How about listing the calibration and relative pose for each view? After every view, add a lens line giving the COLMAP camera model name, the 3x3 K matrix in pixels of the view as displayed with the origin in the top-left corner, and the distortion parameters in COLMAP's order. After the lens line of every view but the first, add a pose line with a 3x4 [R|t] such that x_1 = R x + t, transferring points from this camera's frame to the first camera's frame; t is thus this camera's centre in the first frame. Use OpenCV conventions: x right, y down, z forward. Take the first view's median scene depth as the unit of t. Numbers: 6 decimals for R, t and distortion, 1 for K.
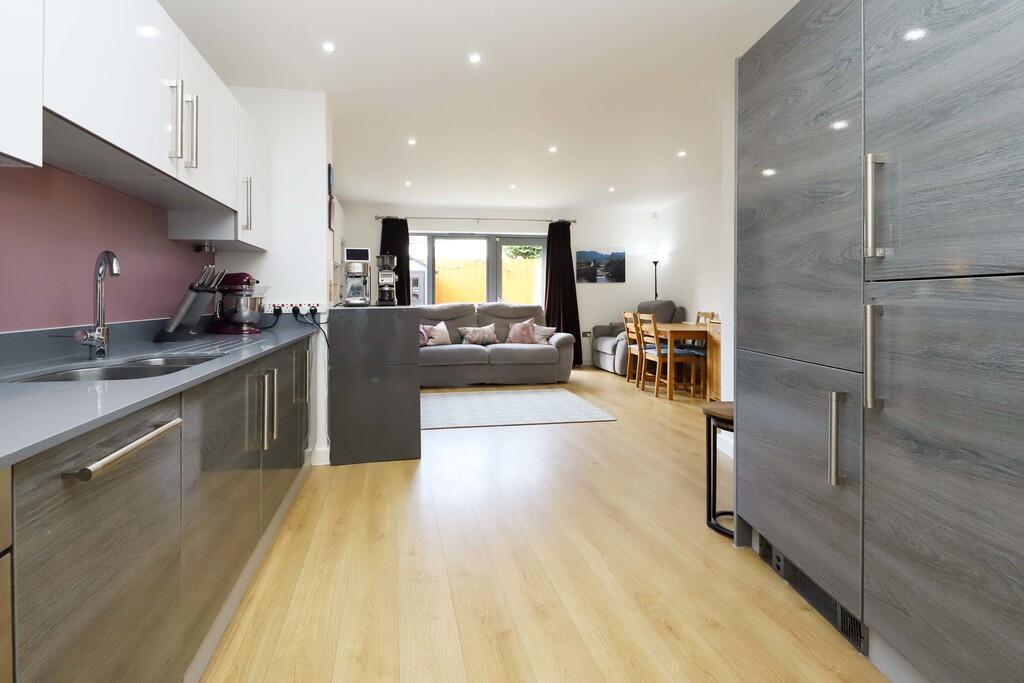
lens RADIAL K [[406.9, 0, 512.0], [0, 406.9, 341.5], [0, 0, 1]] dist [0.000092, 0.000003]
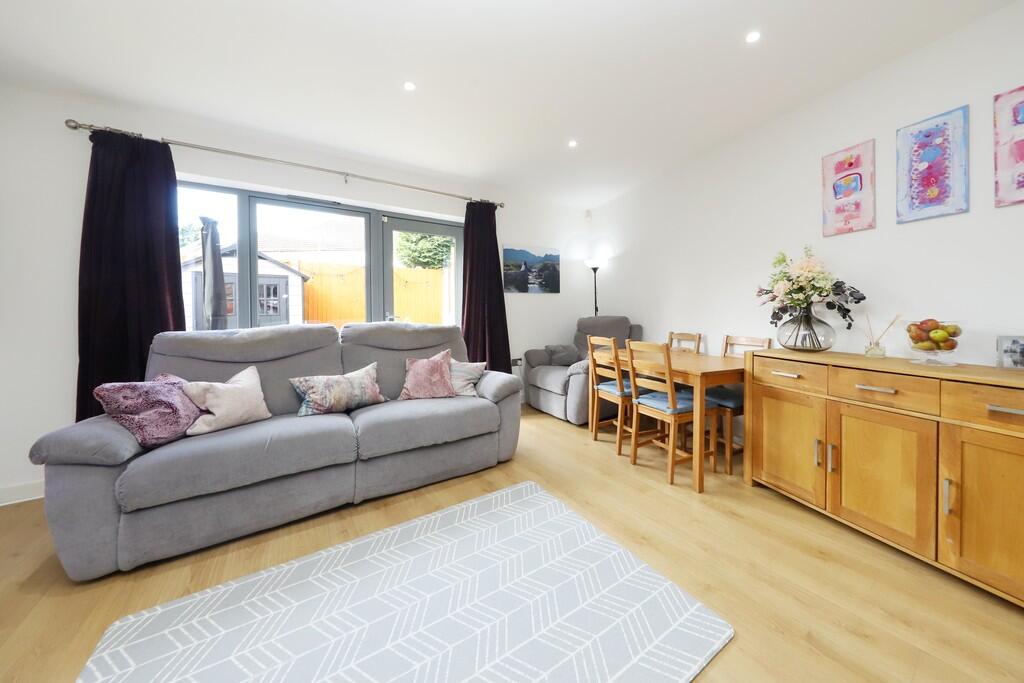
lens RADIAL K [[335.1, 0, 510.6], [0, 335.1, 324.6], [0, 0, 1]] dist [-0.000118, -0.000046]
pose [[0.958160, -0.011390, 0.286008, 0.000077], [0.029995, 0.997702, -0.060754, -0.057541], [-0.284659, 0.066790, 0.956299, 0.493710]]
